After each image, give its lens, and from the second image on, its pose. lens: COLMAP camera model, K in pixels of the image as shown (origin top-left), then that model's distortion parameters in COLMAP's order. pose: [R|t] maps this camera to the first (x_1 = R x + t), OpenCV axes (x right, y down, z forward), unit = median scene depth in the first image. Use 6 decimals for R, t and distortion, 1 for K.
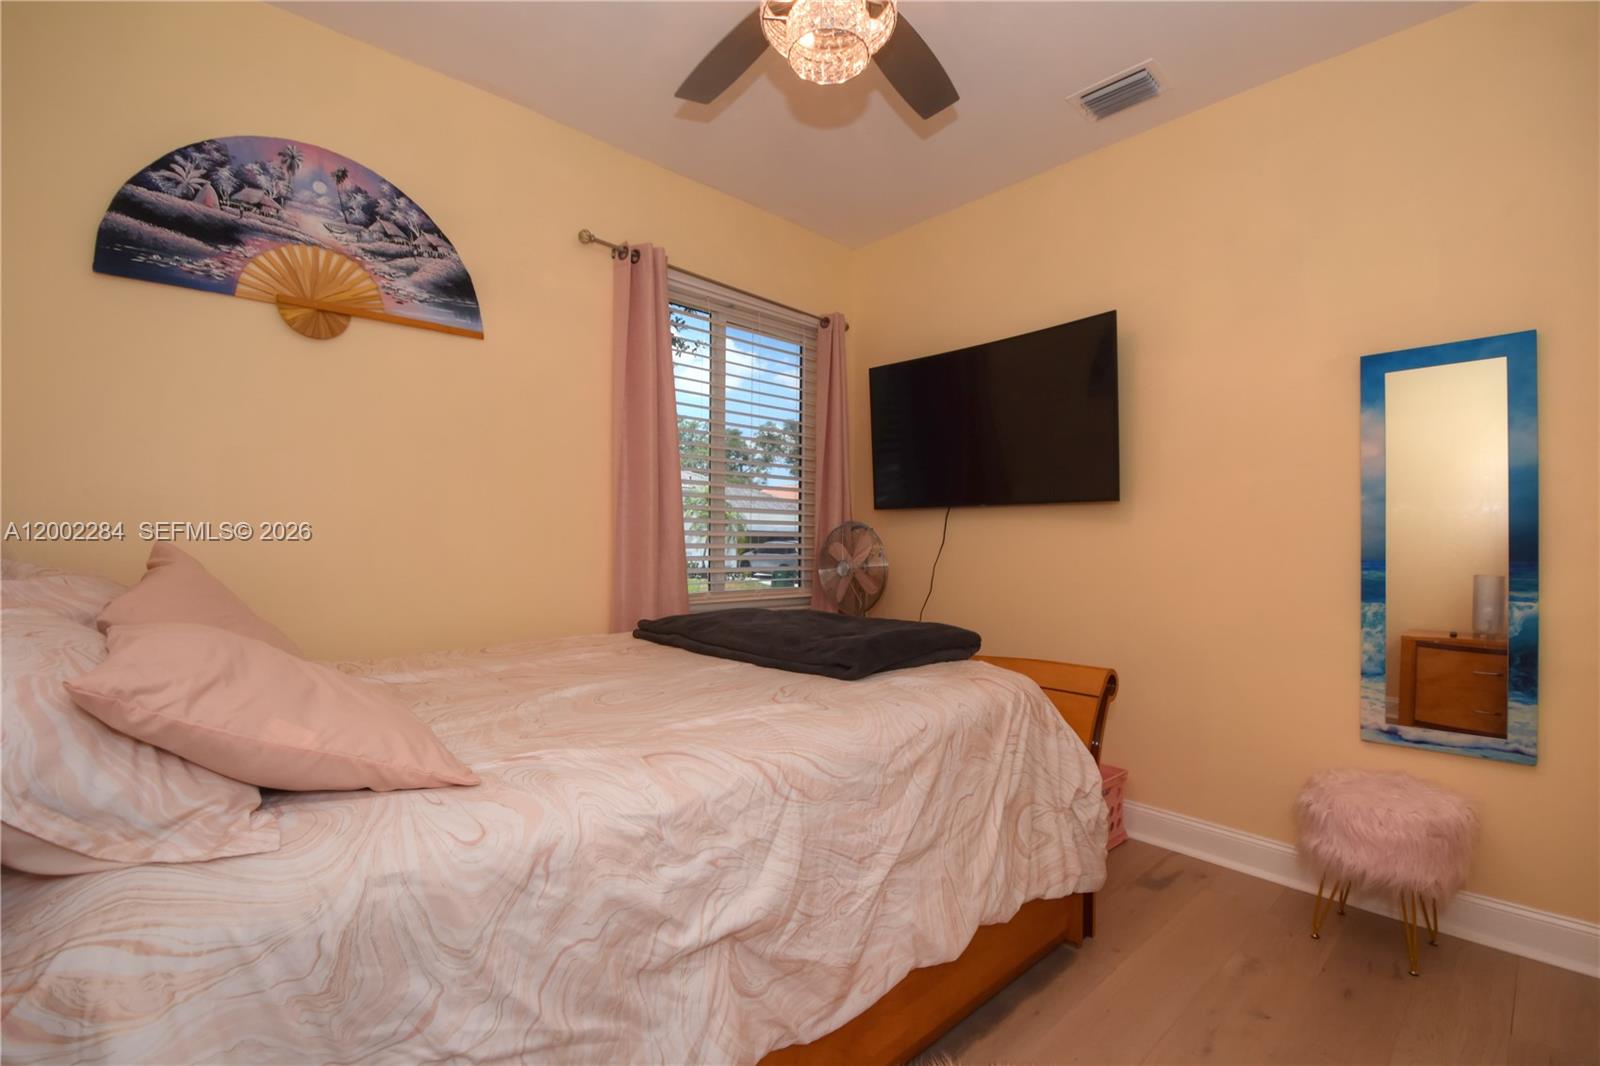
lens RADIAL K [[734.2, 0, 804.2], [0, 734.2, 544.2], [0, 0, 1]] dist [-0.032754, -0.001450]
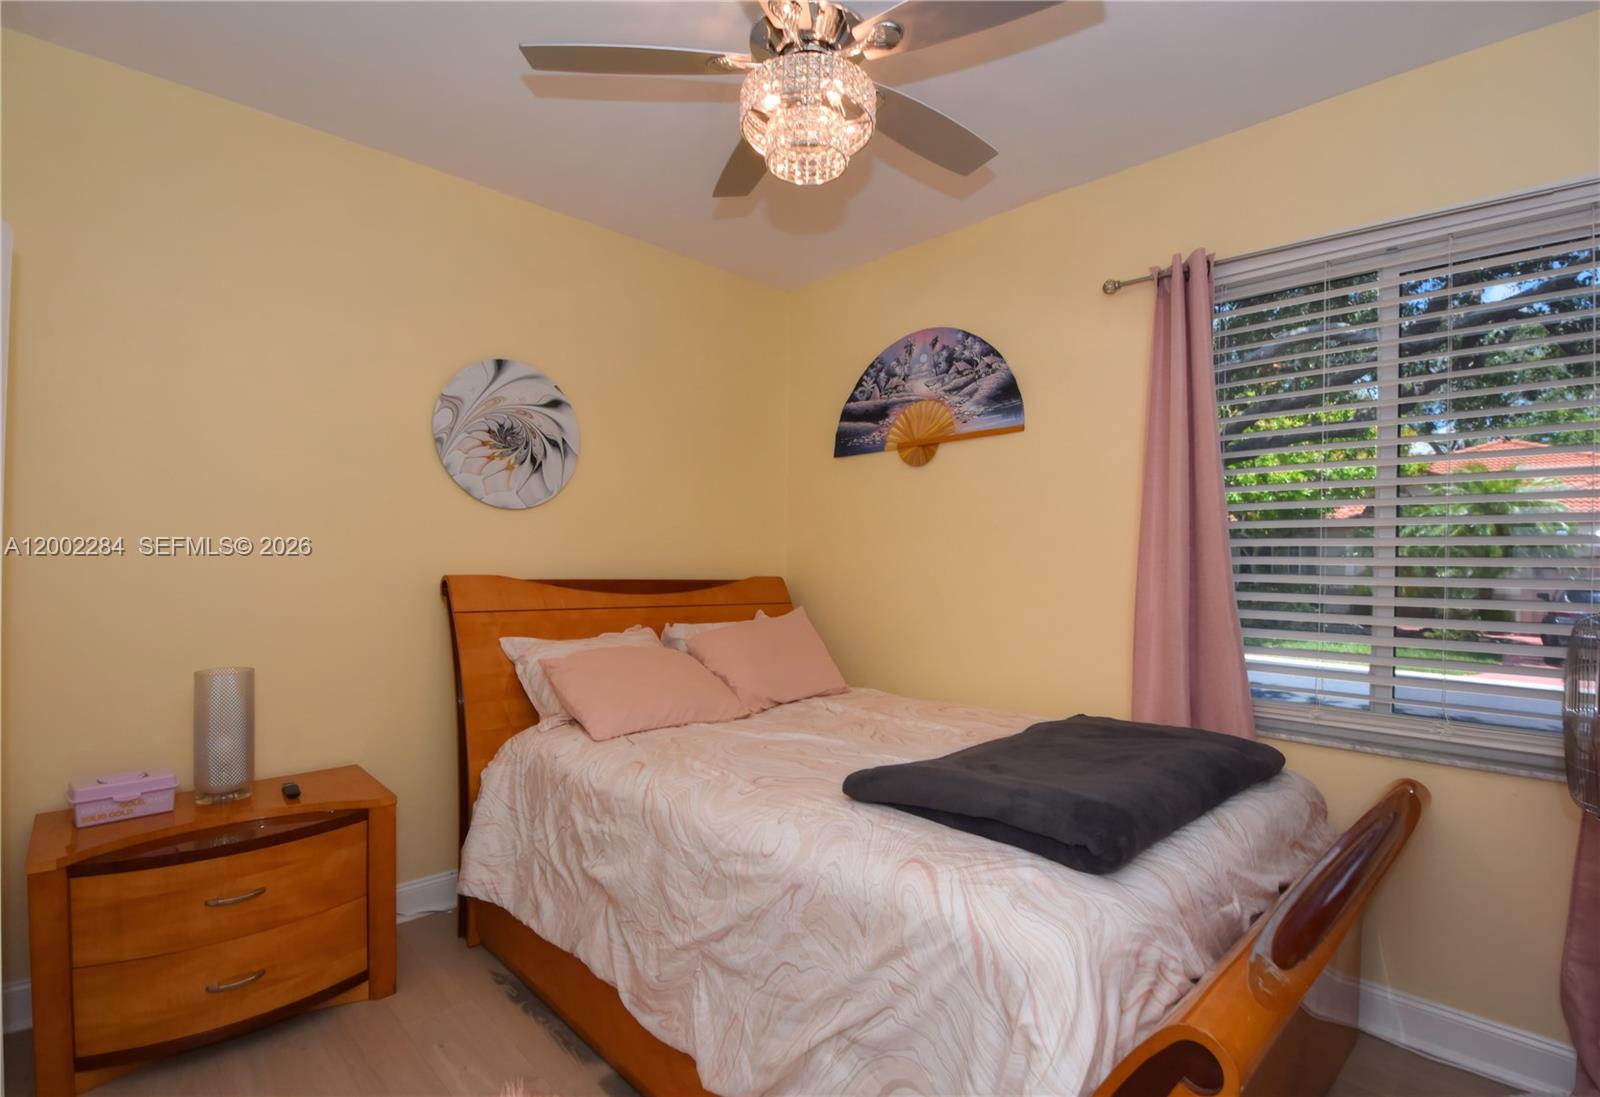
lens RADIAL K [[769.6, 0, 803.9], [0, 769.6, 550.5], [0, 0, 1]] dist [0.001625, 0.000107]
pose [[-0.005282, -0.011155, -0.999924, 0.863557], [0.003264, 0.999932, -0.011172, -0.098748], [0.999981, -0.003322, -0.005245, 0.775948]]
